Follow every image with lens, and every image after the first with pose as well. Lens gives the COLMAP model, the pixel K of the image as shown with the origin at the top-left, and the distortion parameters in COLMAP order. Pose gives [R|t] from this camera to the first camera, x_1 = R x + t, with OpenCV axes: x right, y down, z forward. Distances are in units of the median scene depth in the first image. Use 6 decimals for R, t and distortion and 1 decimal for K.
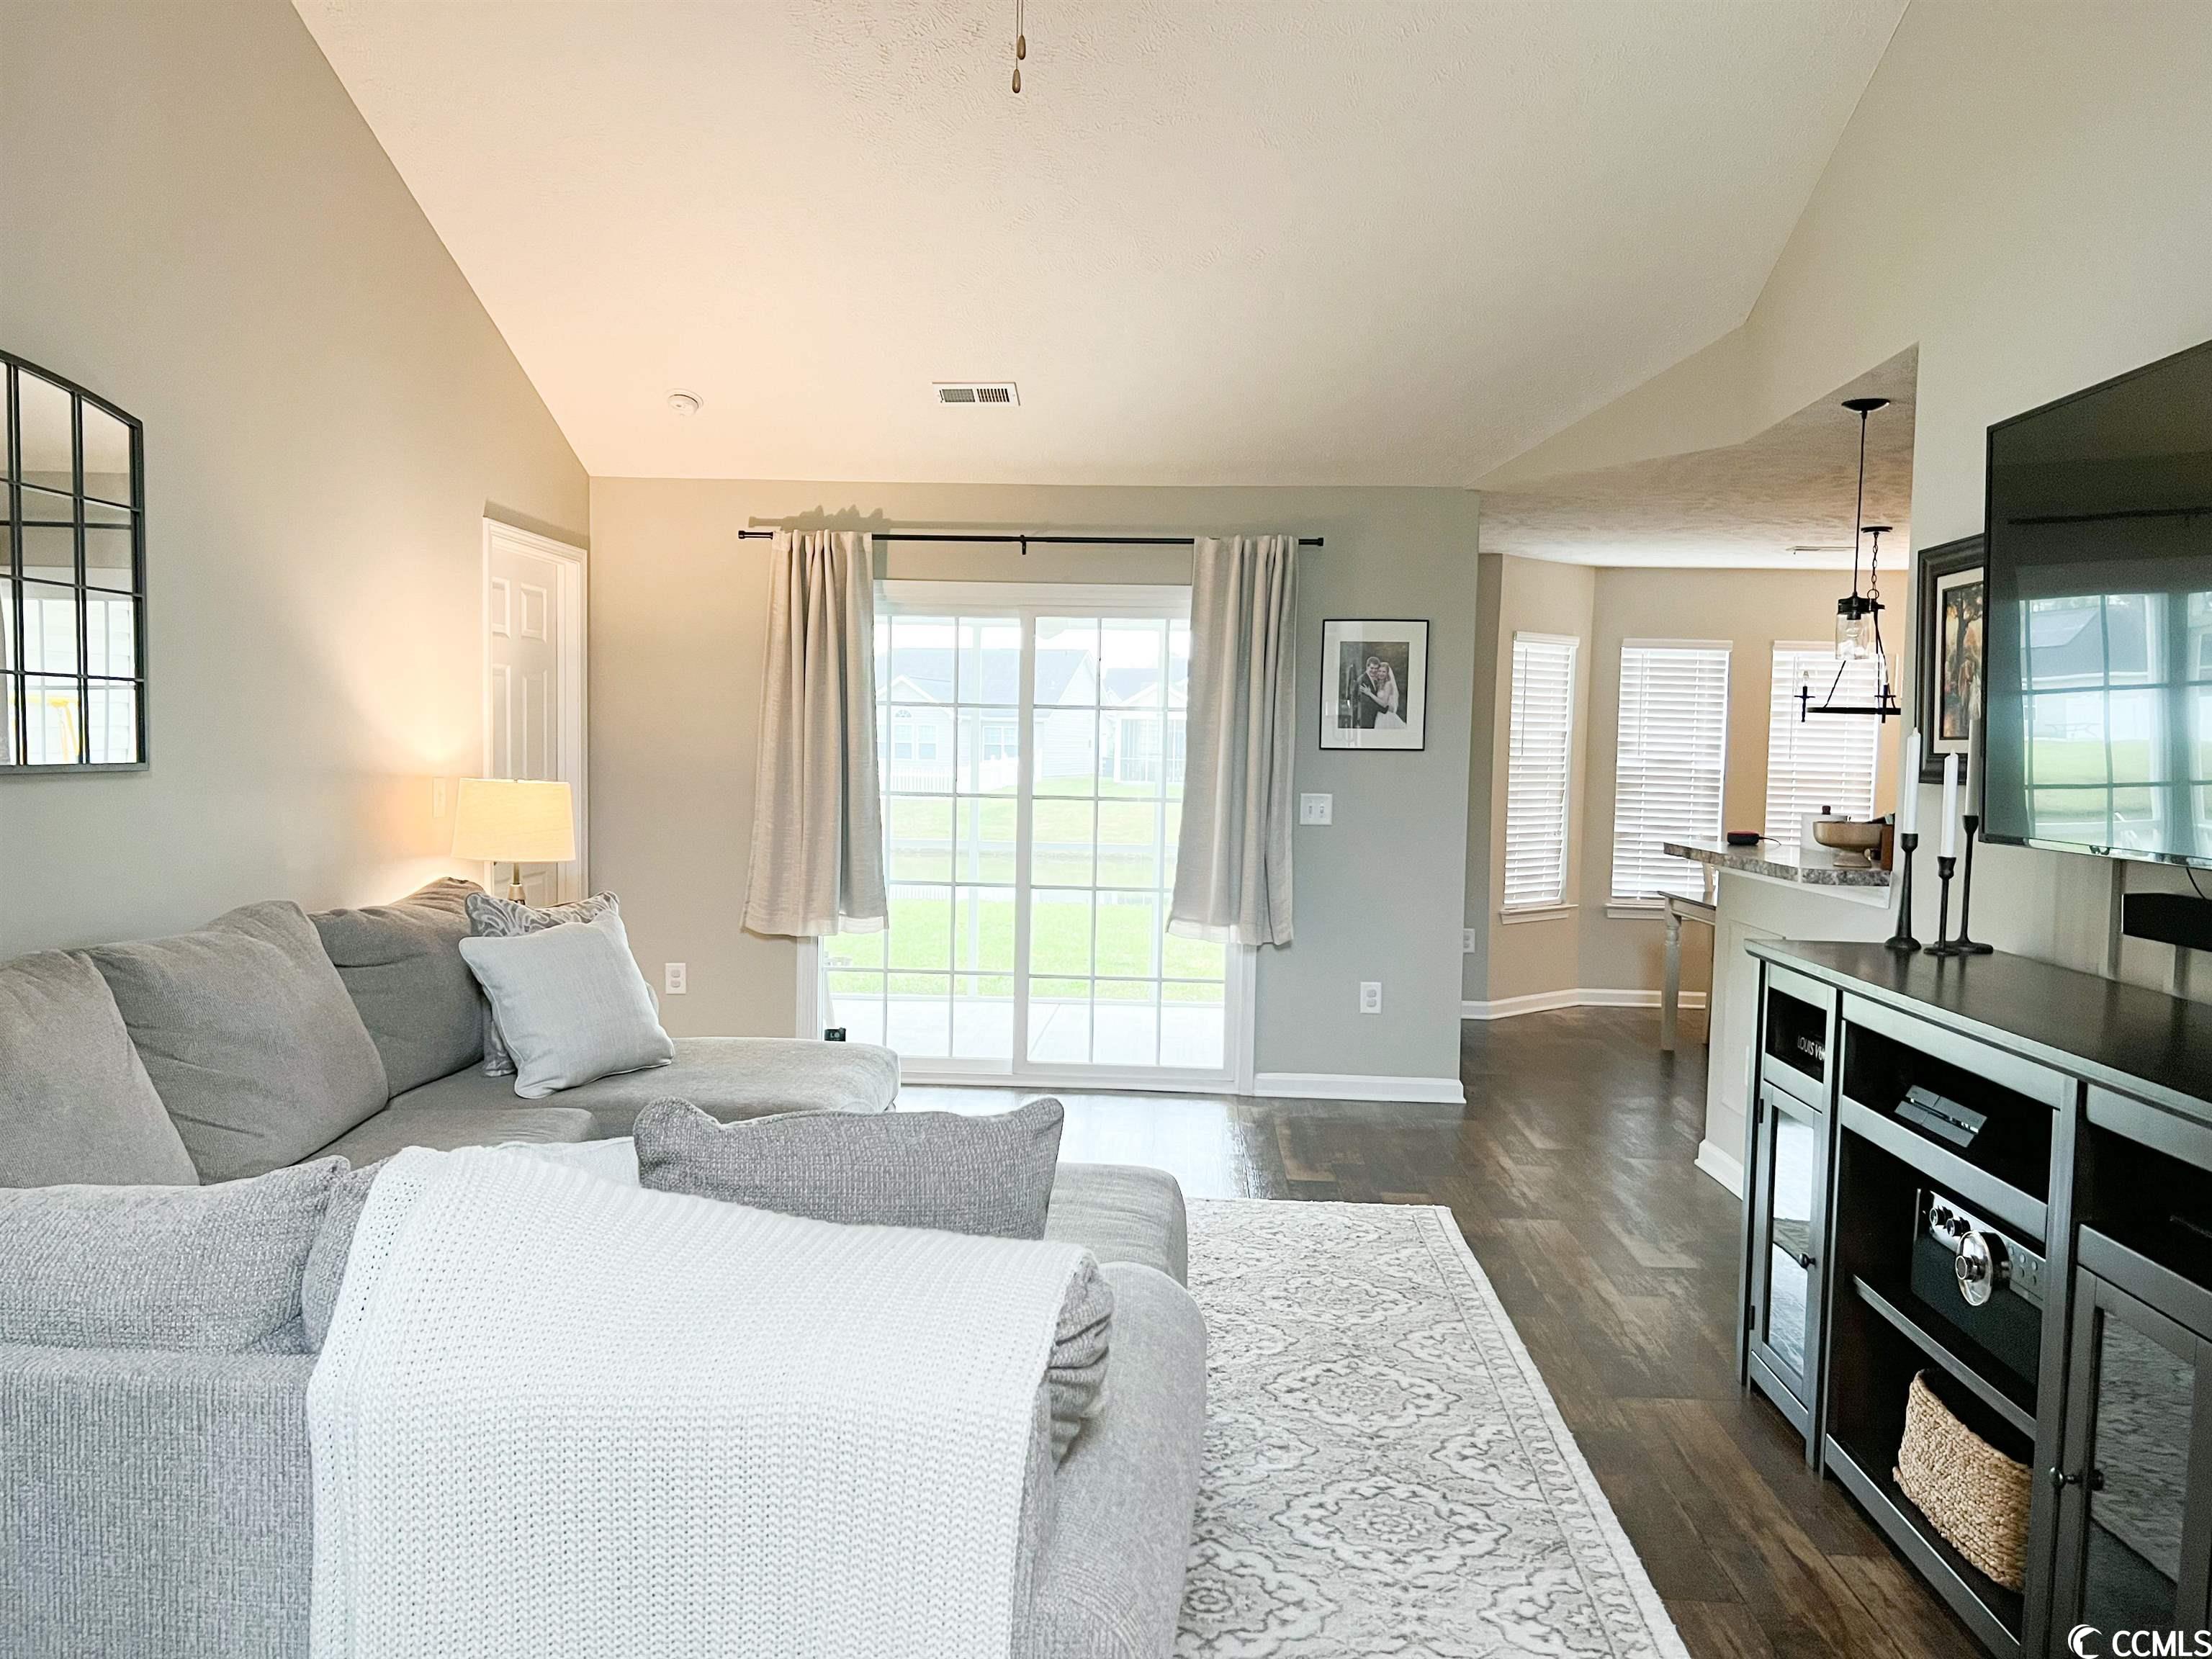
lens RADIAL K [[1660.1, 0, 1104.1], [0, 1660.1, 855.7], [0, 0, 1]] dist [0.068898, -0.084258]
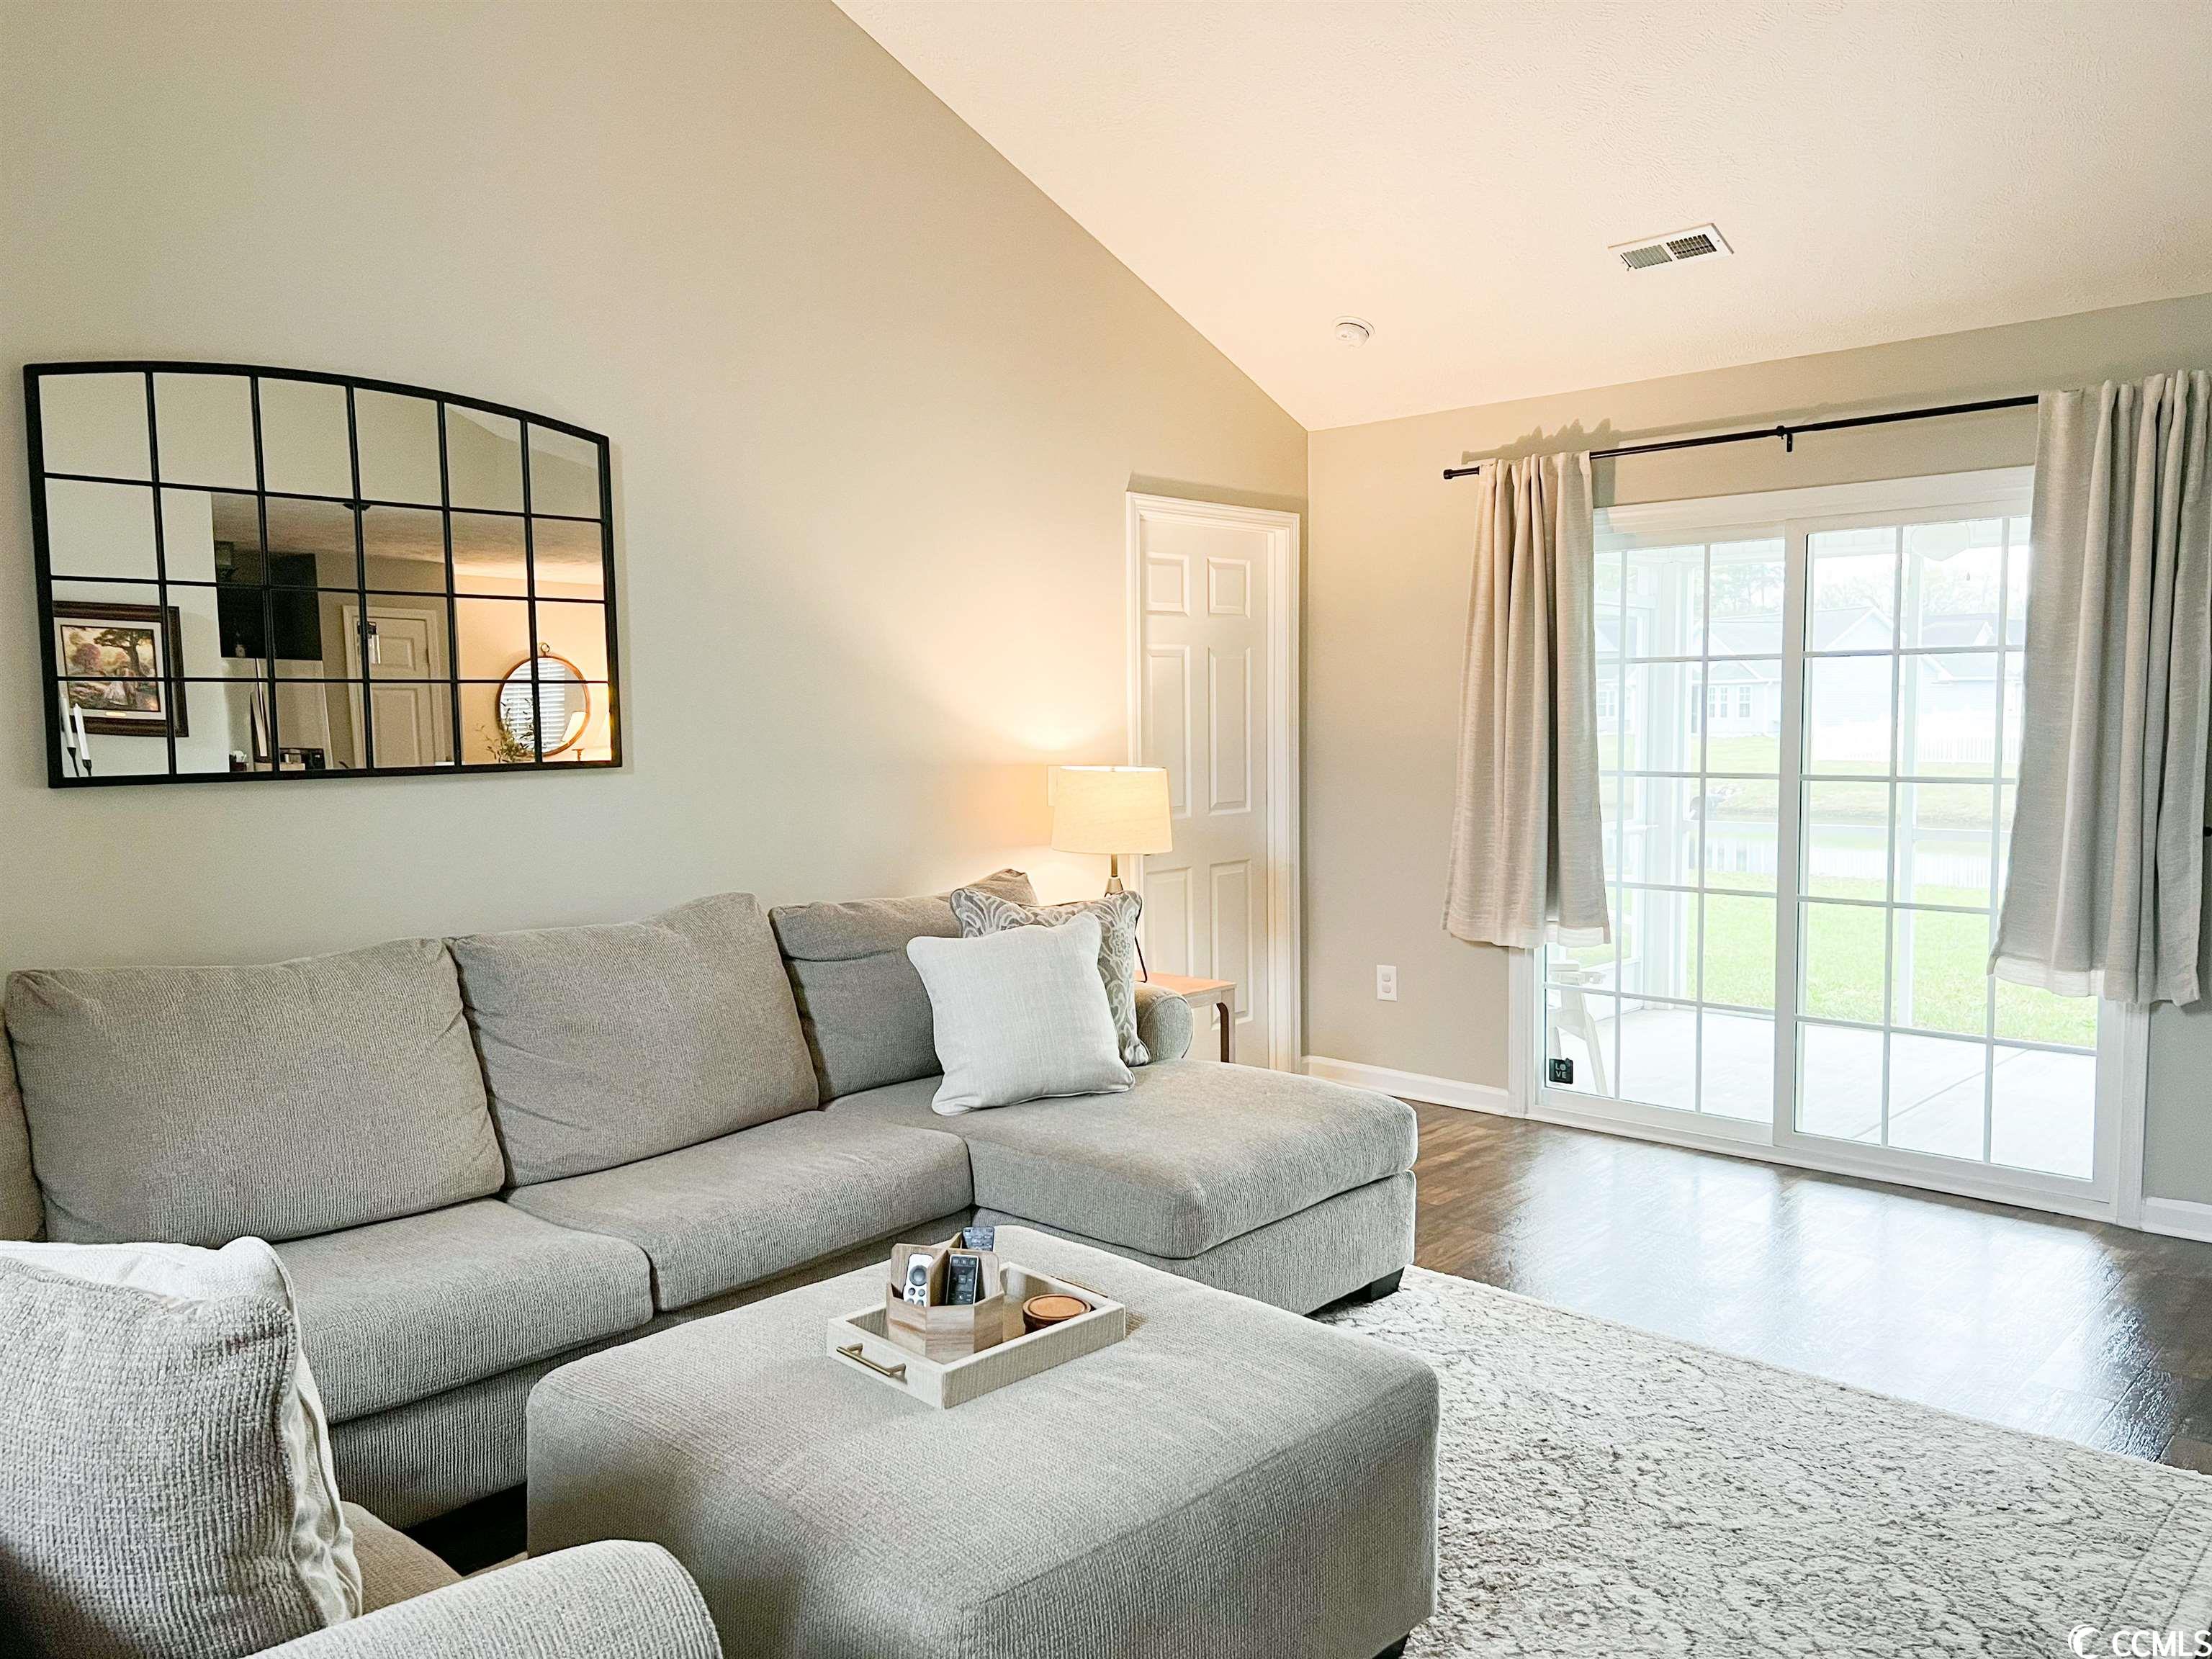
lens RADIAL K [[1660.1, 0, 1095.9], [0, 1660.1, 846.1], [0, 0, 1]] dist [0.068898, -0.084258]
pose [[0.764332, 0.021869, -0.644452, 0.203533], [-0.014131, 0.999753, 0.017166, -0.013419], [0.644669, -0.004014, 0.764452, 0.226899]]
